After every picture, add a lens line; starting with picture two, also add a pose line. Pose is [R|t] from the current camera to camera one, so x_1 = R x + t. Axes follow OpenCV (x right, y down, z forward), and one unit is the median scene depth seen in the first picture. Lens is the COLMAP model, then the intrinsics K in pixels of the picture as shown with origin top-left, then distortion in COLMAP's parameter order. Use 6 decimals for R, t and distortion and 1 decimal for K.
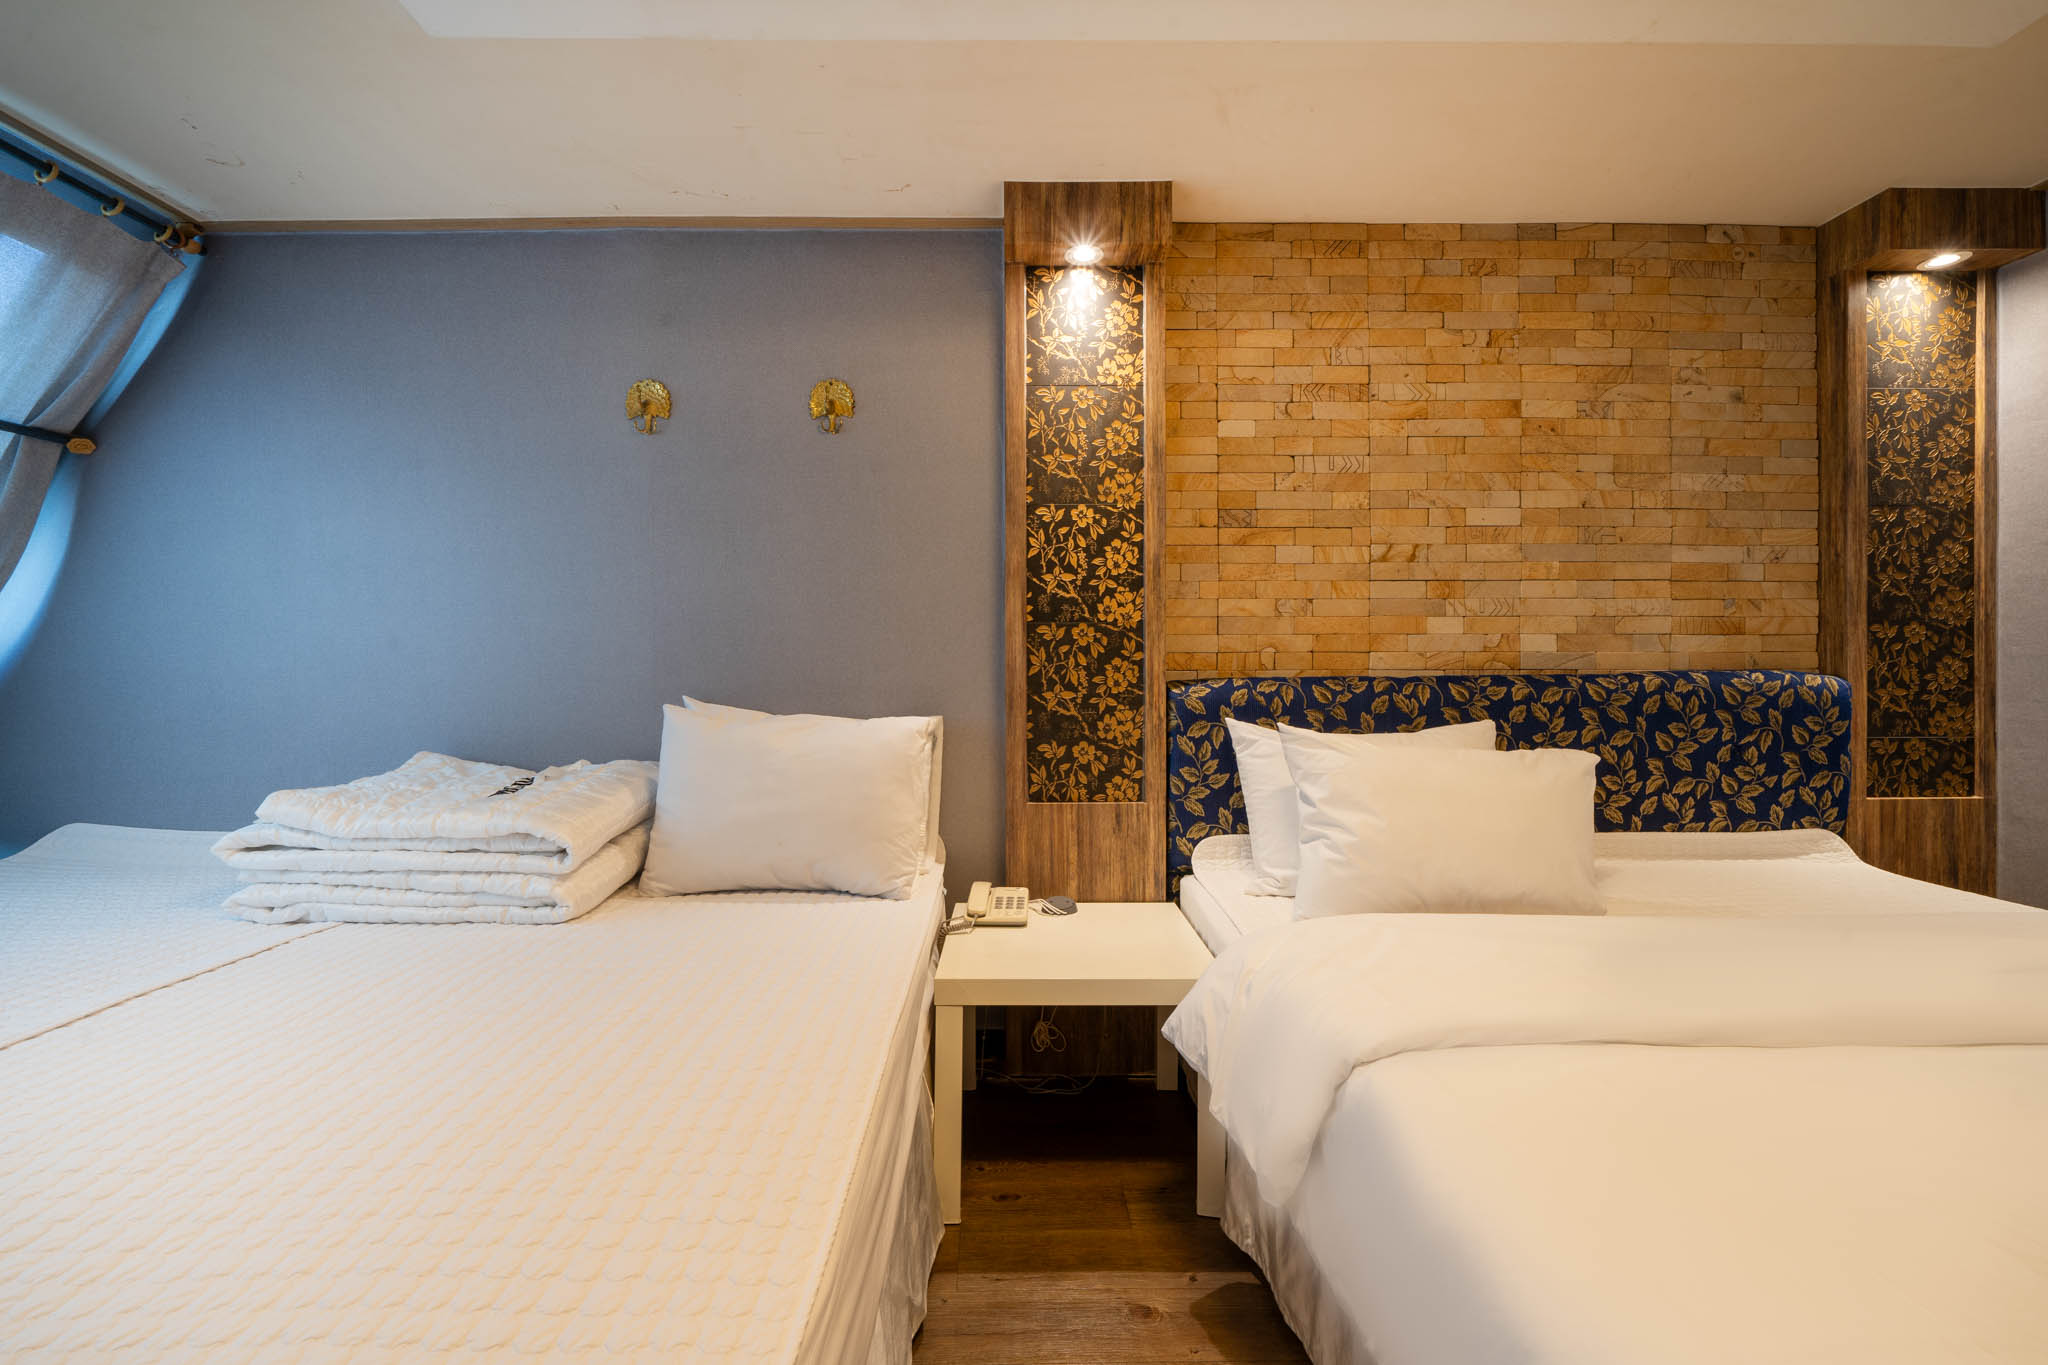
lens RADIAL K [[854.8, 0, 1019.6], [0, 854.8, 689.0], [0, 0, 1]] dist [-0.003025, -0.000467]
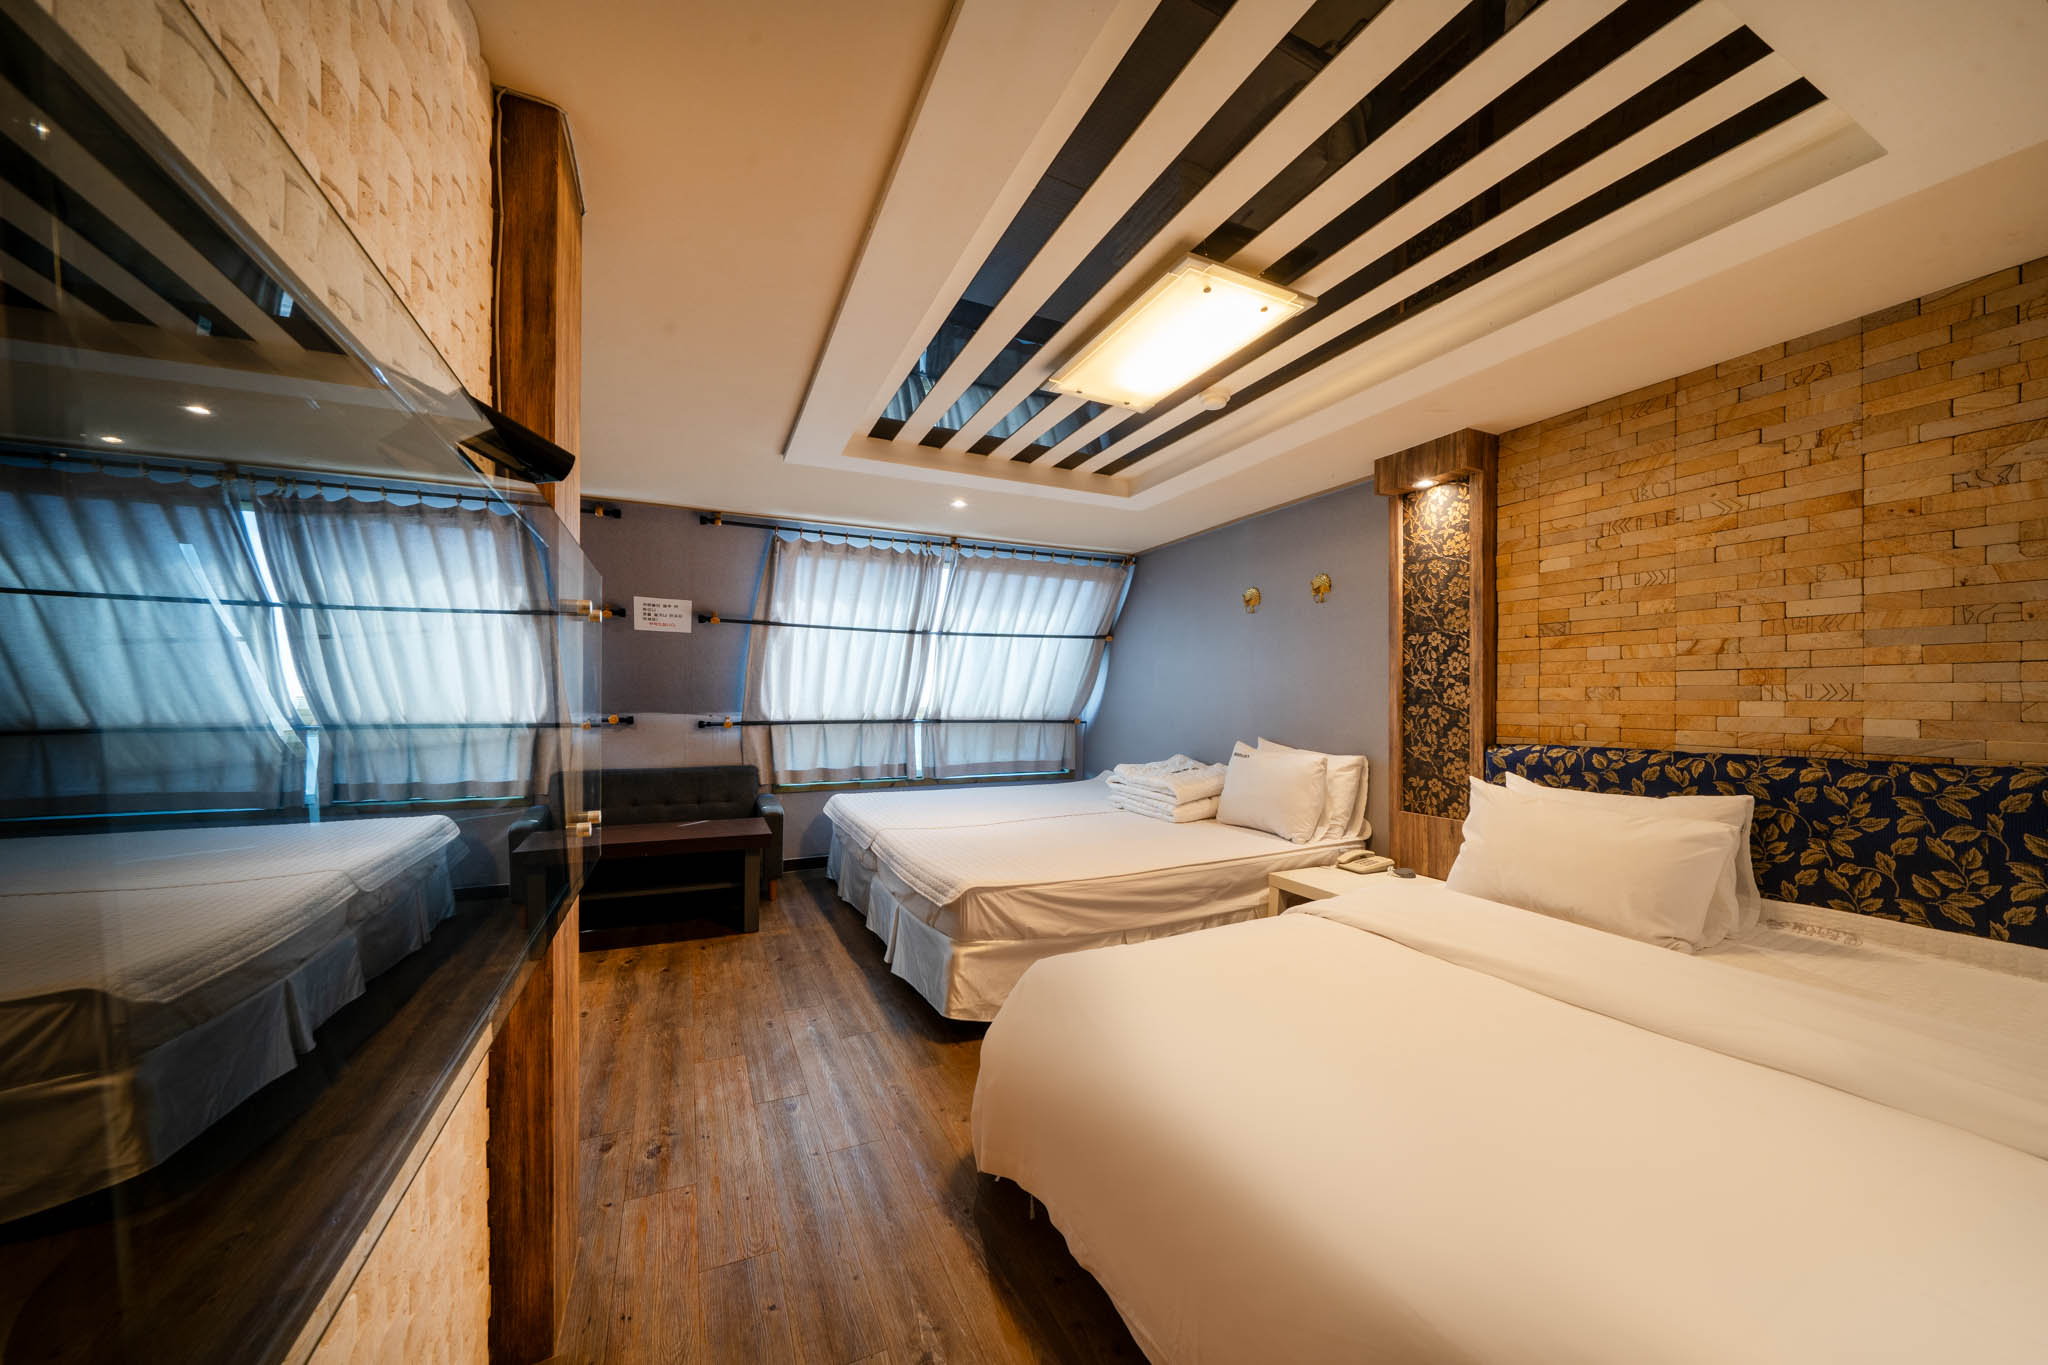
lens RADIAL K [[710.0, 0, 1027.3], [0, 710.0, 687.0], [0, 0, 1]] dist [-0.008915, -0.000010]
pose [[0.423161, -0.010225, -0.905997, 0.961550], [-0.012678, 0.999772, -0.017205, -0.078424], [0.905966, 0.018766, 0.422935, -0.265931]]
